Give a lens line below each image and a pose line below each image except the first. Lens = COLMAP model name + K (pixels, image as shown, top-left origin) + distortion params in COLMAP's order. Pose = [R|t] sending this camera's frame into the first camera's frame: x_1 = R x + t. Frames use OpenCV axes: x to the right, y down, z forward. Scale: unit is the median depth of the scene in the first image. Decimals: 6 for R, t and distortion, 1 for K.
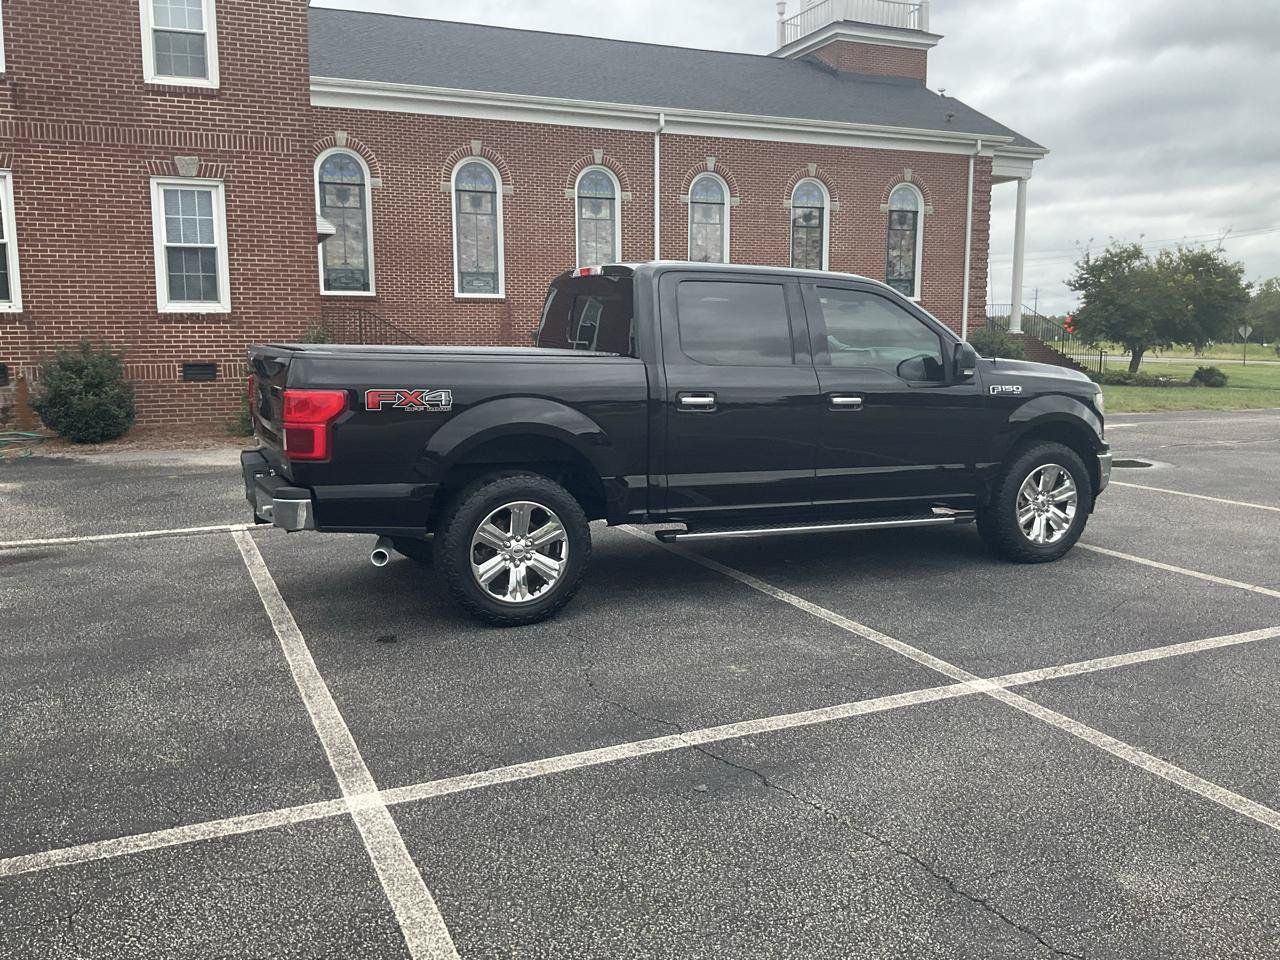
lens RADIAL K [[1057.1, 0, 631.7], [0, 1057.1, 473.1], [0, 0, 1]] dist [0.075111, -0.147789]
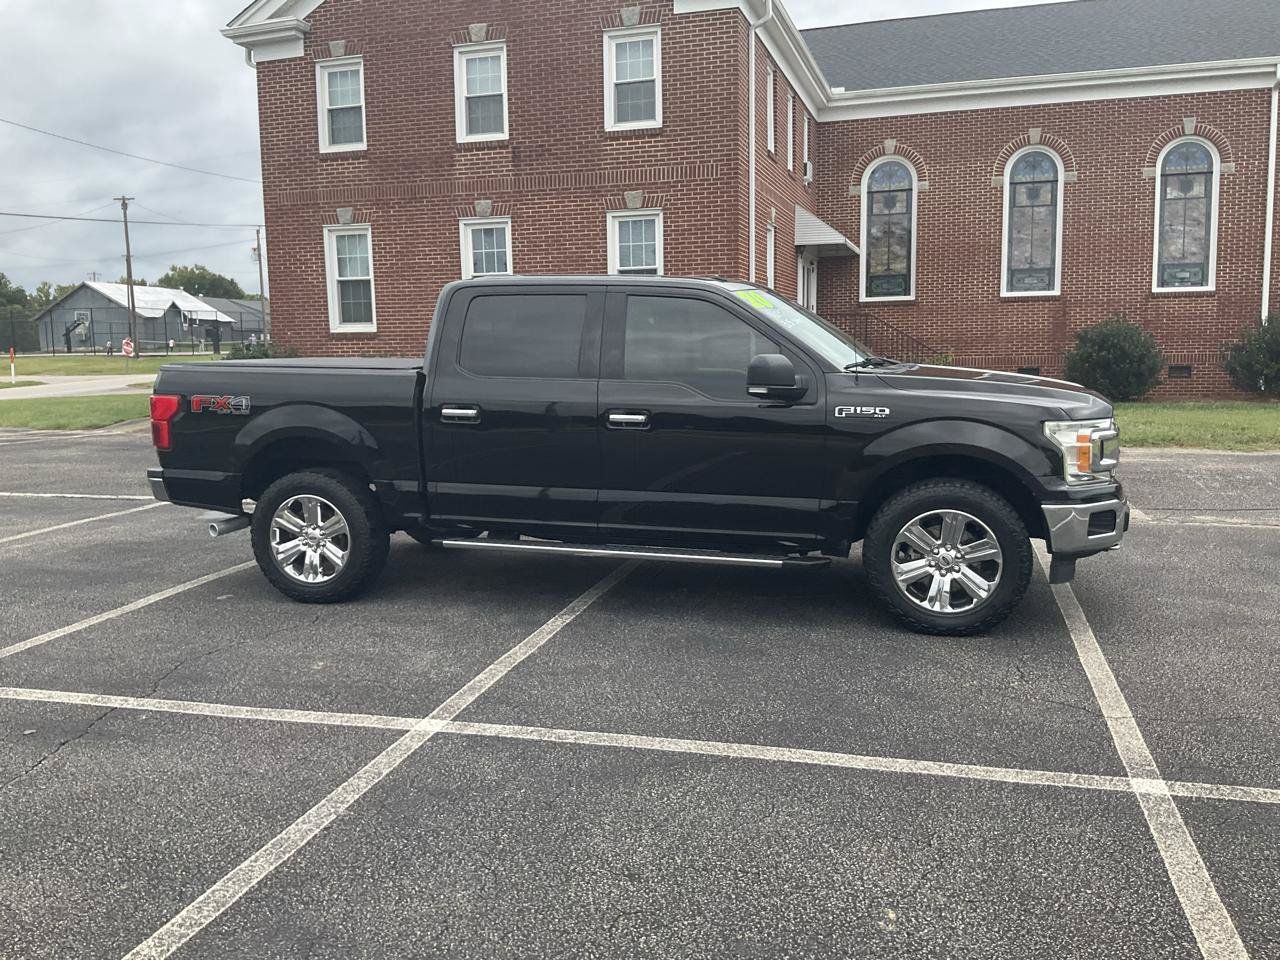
lens RADIAL K [[1057.1, 0, 641.4], [0, 1057.1, 467.0], [0, 0, 1]] dist [0.075111, -0.147789]
pose [[0.766272, 0.062489, -0.639470, 0.699266], [-0.067224, 0.997594, 0.016930, -0.036445], [0.638990, 0.030015, 0.768629, 0.262800]]
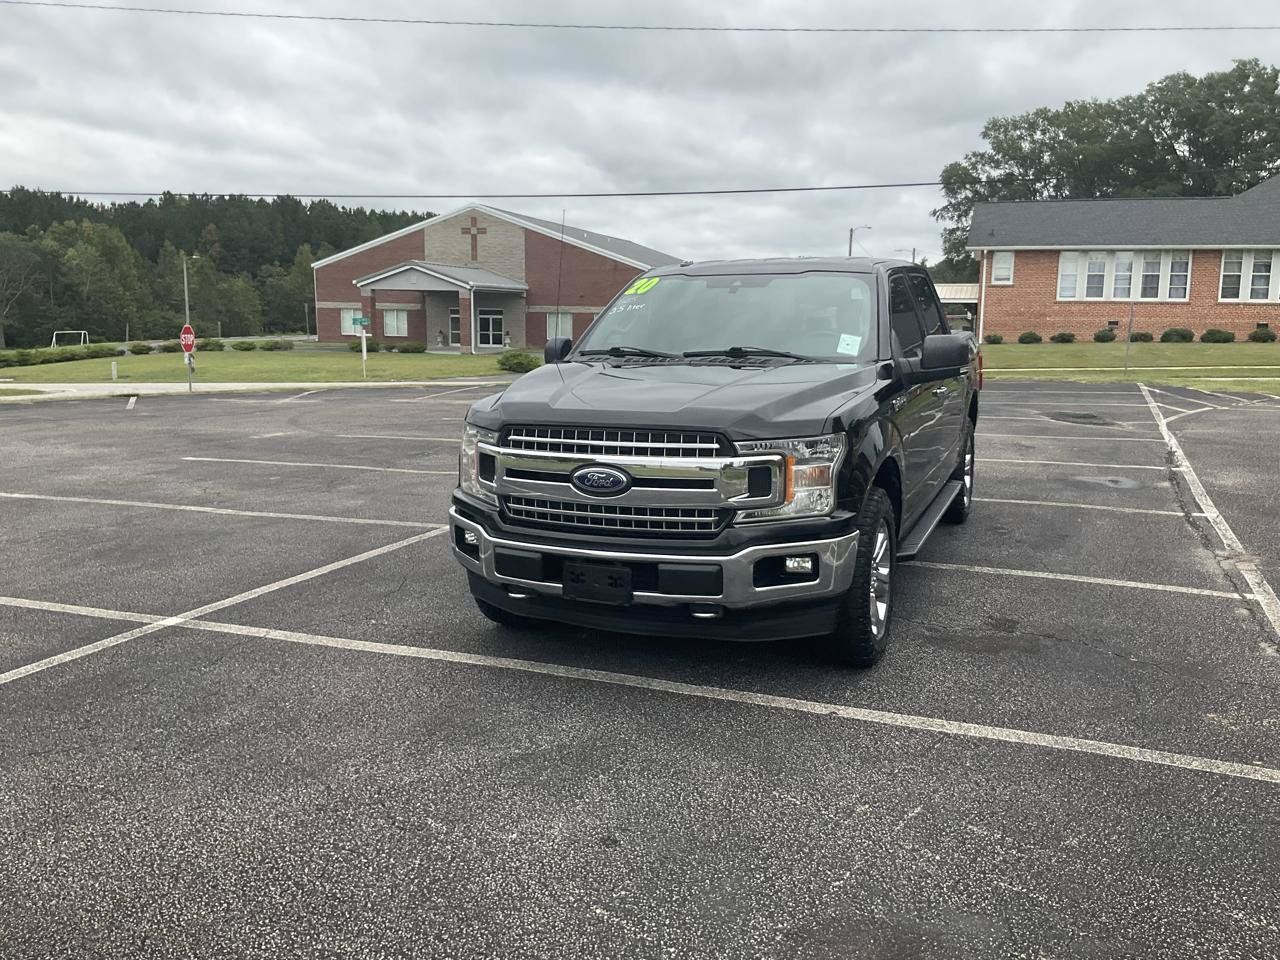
lens RADIAL K [[1057.1, 0, 637.4], [0, 1057.1, 494.4], [0, 0, 1]] dist [0.075111, -0.147789]
pose [[-0.738142, 0.111750, -0.665326, 0.828528], [-0.092493, 0.960111, 0.263879, -0.222002], [0.668275, 0.256319, -0.698362, 1.590673]]
